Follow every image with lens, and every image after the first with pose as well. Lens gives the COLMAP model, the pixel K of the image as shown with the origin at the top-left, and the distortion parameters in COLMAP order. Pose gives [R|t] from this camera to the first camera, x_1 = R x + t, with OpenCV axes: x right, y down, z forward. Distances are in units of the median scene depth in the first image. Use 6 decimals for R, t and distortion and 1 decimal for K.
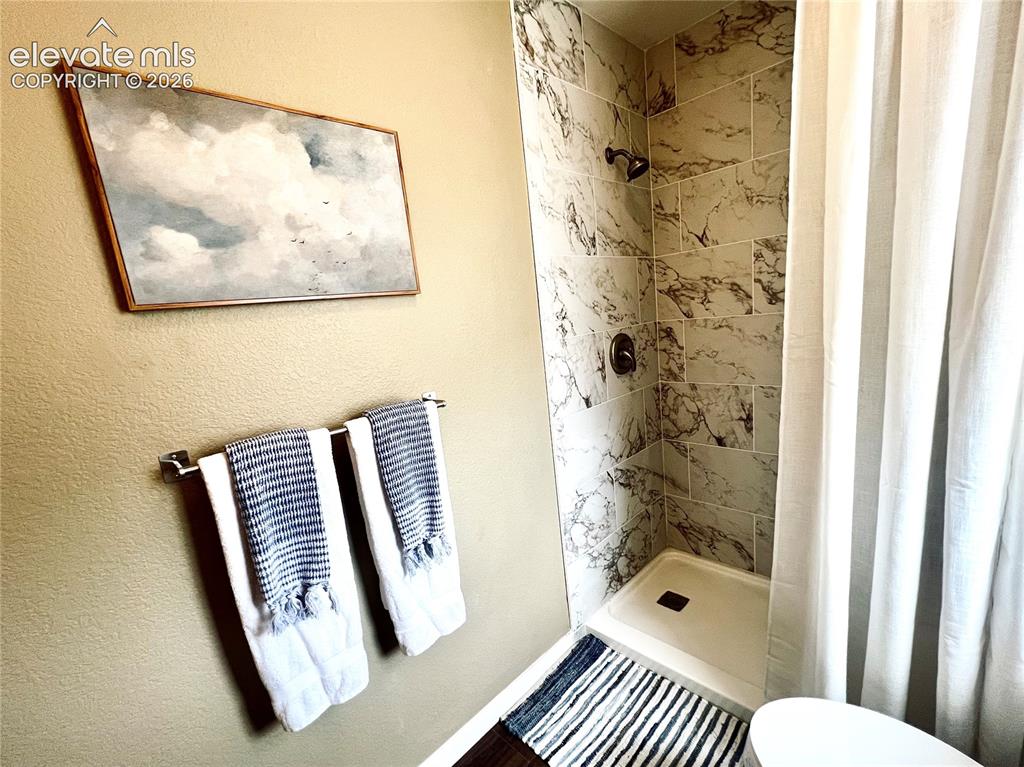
lens RADIAL K [[448.8, 0, 514.9], [0, 448.8, 398.5], [0, 0, 1]] dist [-0.000249, 0.000154]
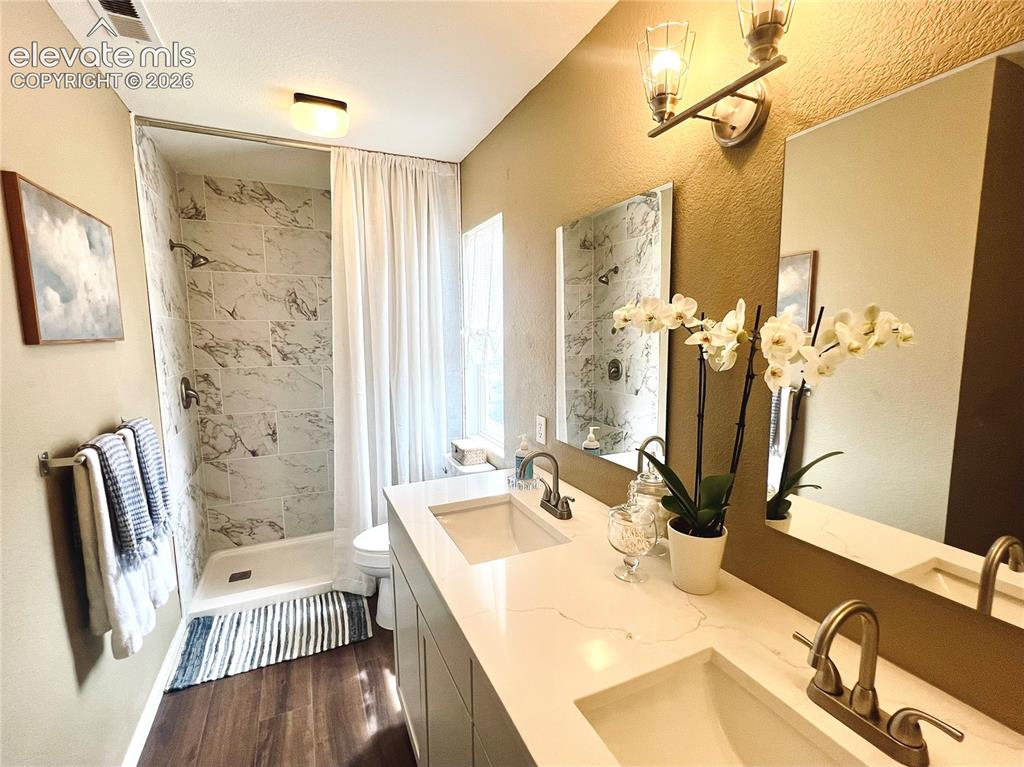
lens RADIAL K [[448.8, 0, 514.9], [0, 448.8, 398.5], [0, 0, 1]] dist [-0.000249, 0.000154]
pose [[0.344159, -0.030184, 0.938426, -0.686921], [0.147505, 0.988810, -0.022291, 0.089734], [-0.927252, 0.146094, 0.344761, -0.335617]]
